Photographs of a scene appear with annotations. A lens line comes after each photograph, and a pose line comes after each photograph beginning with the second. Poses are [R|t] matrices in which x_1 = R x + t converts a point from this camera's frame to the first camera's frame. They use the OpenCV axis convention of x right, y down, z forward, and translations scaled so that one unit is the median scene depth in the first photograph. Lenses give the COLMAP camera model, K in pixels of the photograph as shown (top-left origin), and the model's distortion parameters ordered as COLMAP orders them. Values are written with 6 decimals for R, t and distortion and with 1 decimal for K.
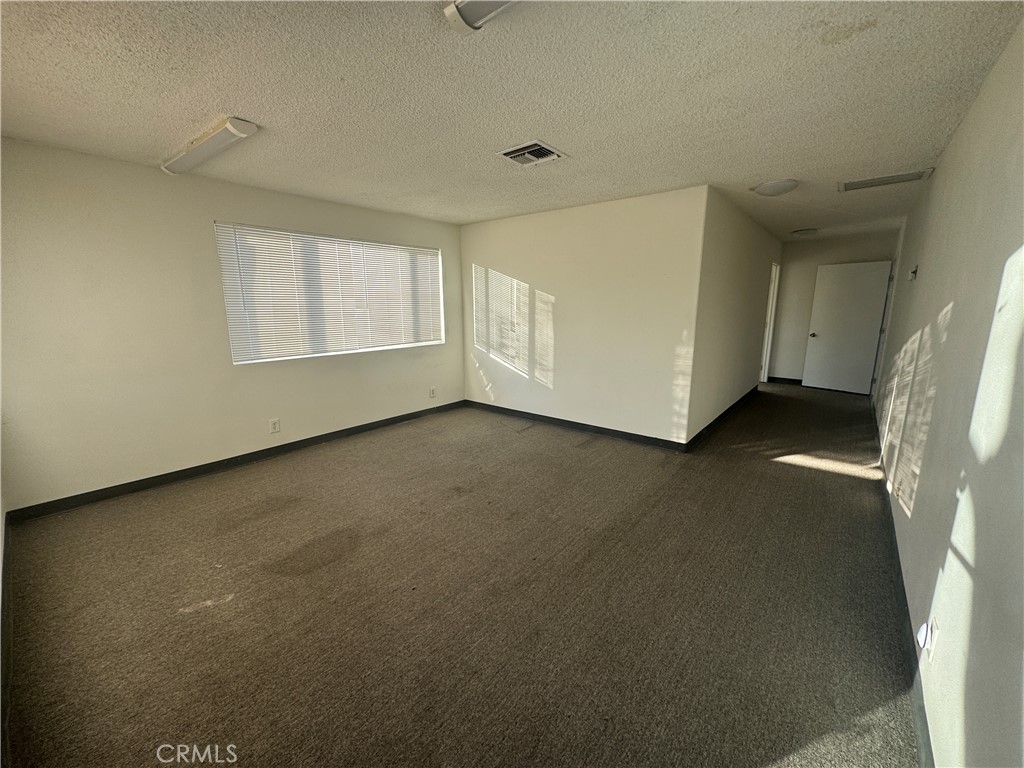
lens RADIAL K [[413.3, 0, 510.5], [0, 413.3, 385.6], [0, 0, 1]] dist [-0.003104, -0.000202]
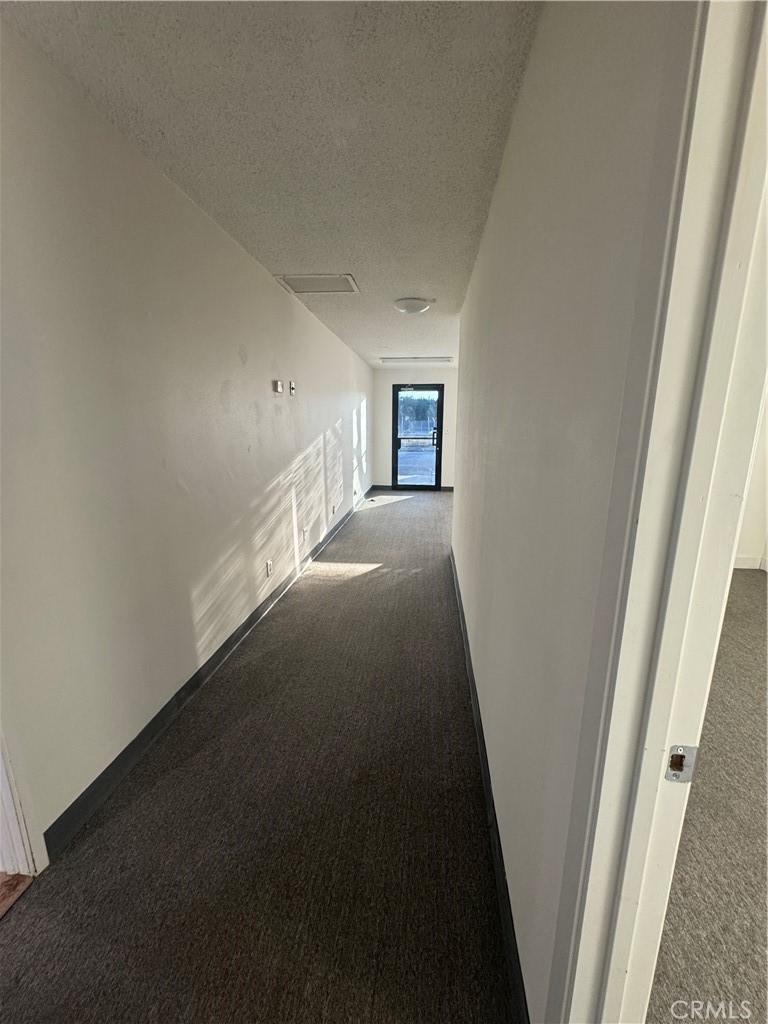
lens RADIAL K [[413.3, 0, 382.8], [0, 413.3, 513.1], [0, 0, 1]] dist [-0.003104, -0.000202]
pose [[-0.837228, 0.119726, -0.533588, 1.285498], [-0.101430, 0.924810, 0.366658, -0.361499], [0.537366, 0.361098, -0.762133, 1.897477]]
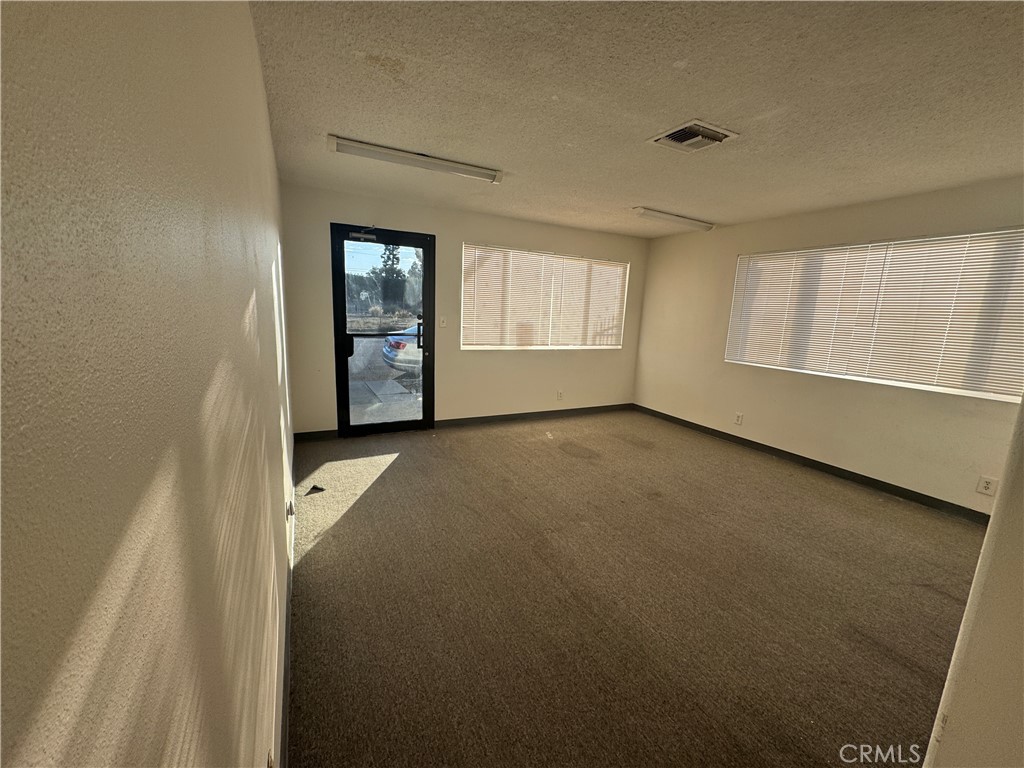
lens RADIAL K [[413.3, 0, 509.0], [0, 413.3, 384.4], [0, 0, 1]] dist [-0.003104, -0.000202]
pose [[-0.407370, 0.153692, -0.900238, 0.783562], [-0.216301, 0.941454, 0.258607, -0.165499], [0.887279, 0.300071, -0.350276, 0.835676]]
